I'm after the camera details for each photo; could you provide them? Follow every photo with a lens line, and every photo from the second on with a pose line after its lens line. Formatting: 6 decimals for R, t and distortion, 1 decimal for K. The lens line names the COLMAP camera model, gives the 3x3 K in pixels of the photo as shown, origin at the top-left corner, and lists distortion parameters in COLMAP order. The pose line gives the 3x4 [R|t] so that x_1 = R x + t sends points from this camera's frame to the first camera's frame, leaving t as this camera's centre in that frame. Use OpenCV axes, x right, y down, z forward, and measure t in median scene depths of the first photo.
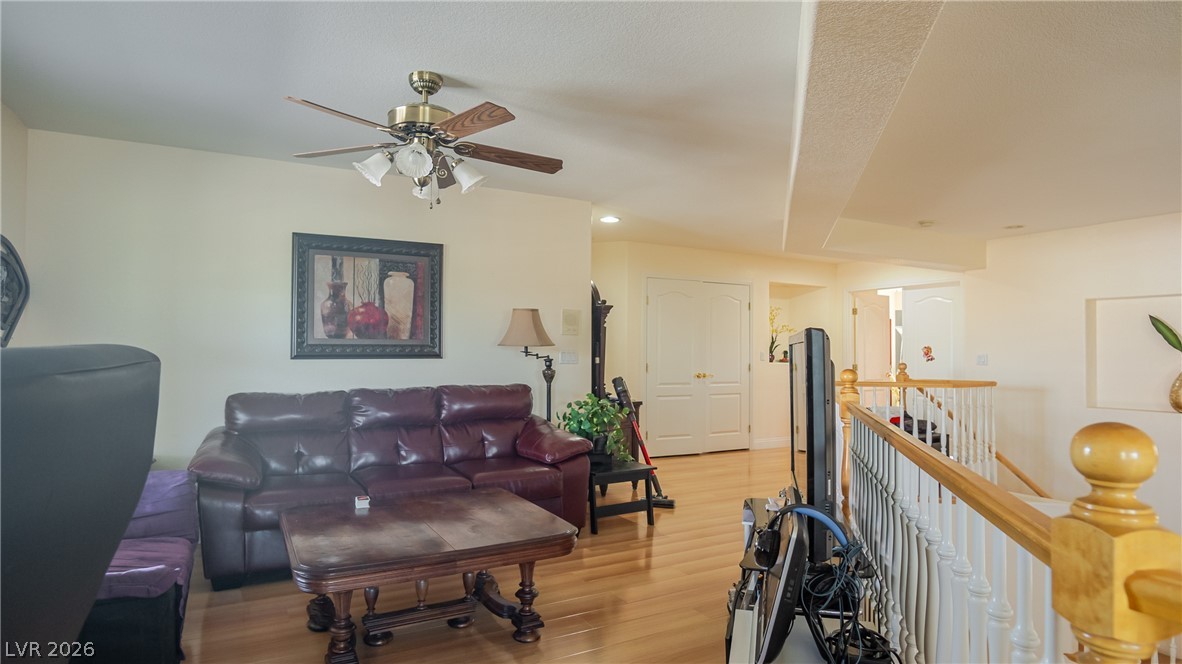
lens RADIAL K [[634.1, 0, 592.2], [0, 634.1, 335.9], [0, 0, 1]] dist [-0.038140, 0.011687]
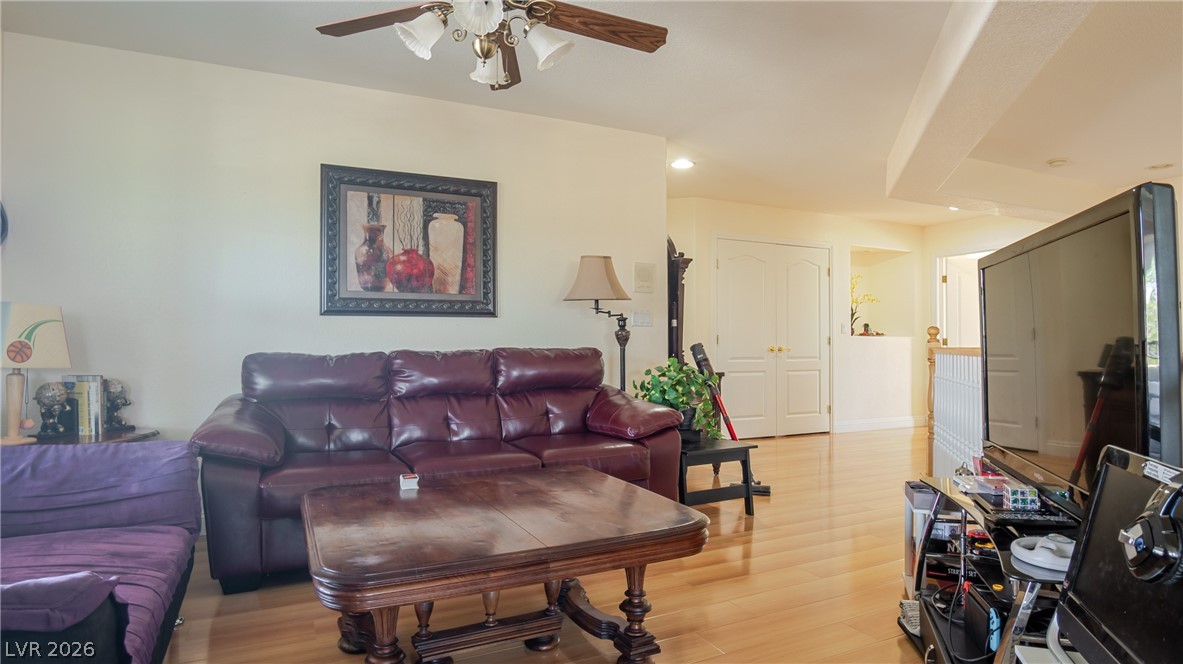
lens RADIAL K [[634.7, 0, 592.7], [0, 634.7, 335.9], [0, 0, 1]] dist [-0.038140, 0.011687]
pose [[0.998625, -0.007310, -0.051913, -0.073466], [0.007892, 0.999908, 0.011017, 0.058174], [0.051828, -0.011411, 0.998591, 0.179951]]
